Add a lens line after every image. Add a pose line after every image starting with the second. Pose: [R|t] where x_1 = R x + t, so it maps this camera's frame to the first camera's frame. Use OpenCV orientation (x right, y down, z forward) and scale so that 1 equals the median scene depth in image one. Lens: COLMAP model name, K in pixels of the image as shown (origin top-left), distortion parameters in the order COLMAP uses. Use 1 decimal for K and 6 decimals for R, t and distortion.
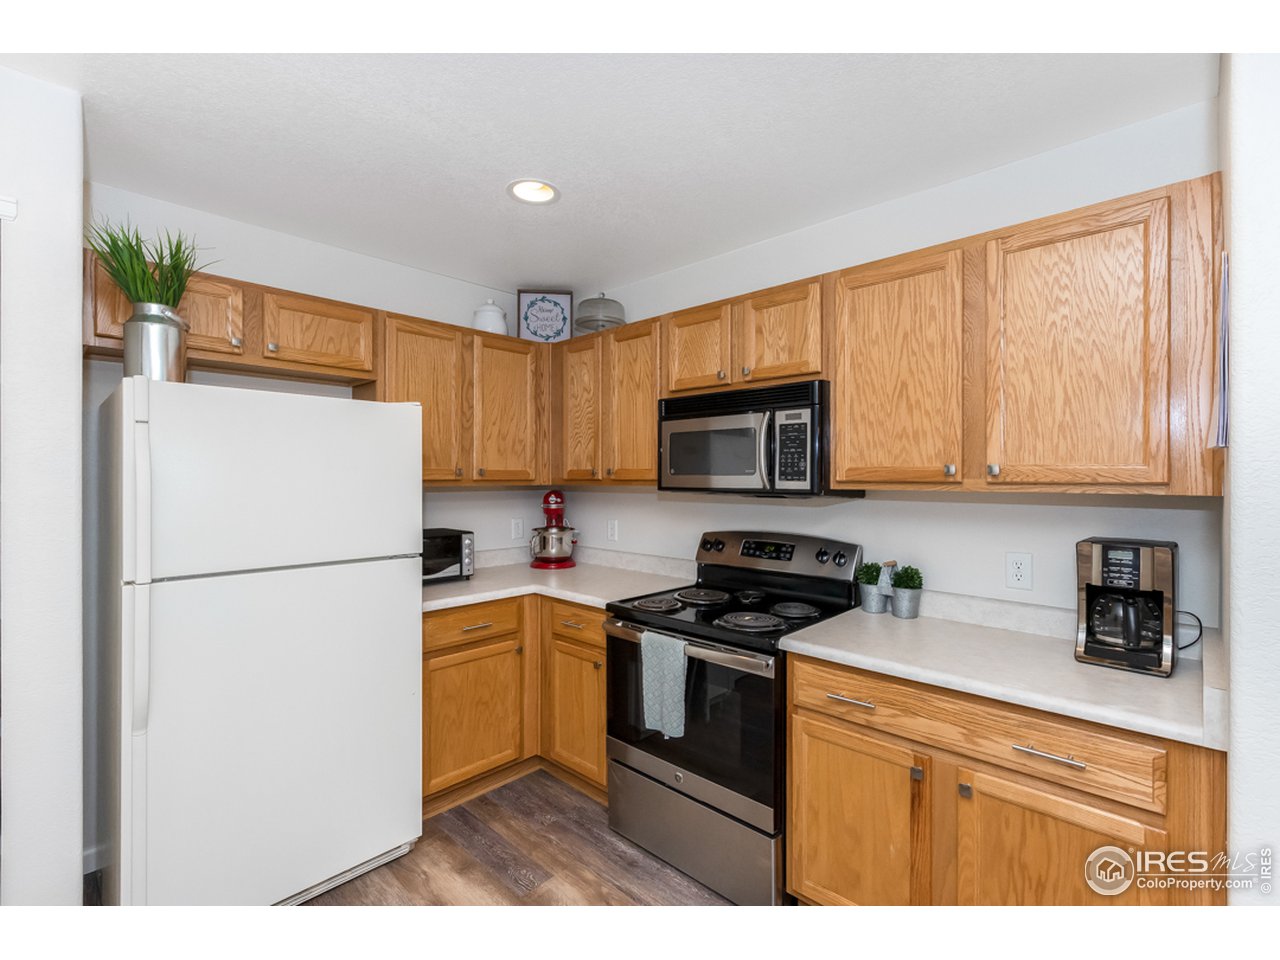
lens RADIAL K [[583.2, 0, 633.5], [0, 583.2, 481.9], [0, 0, 1]] dist [-0.002215, -0.000251]
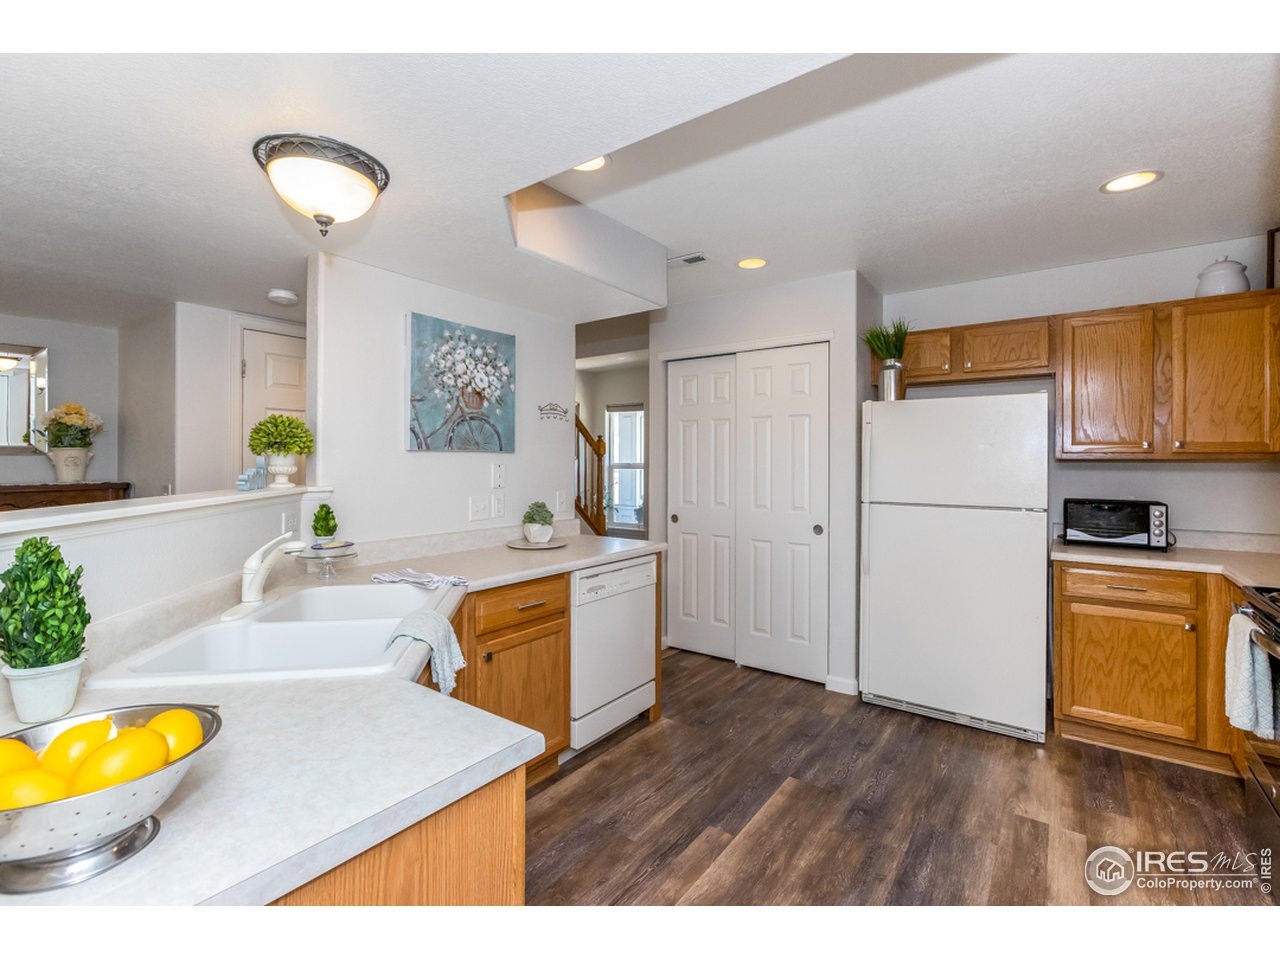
lens RADIAL K [[583.2, 0, 633.5], [0, 583.2, 481.9], [0, 0, 1]] dist [-0.002215, -0.000251]
pose [[0.130870, 0.033831, -0.990822, 0.665290], [-0.011176, 0.999404, 0.032648, 0.027452], [0.991336, 0.006800, 0.131171, -0.047096]]
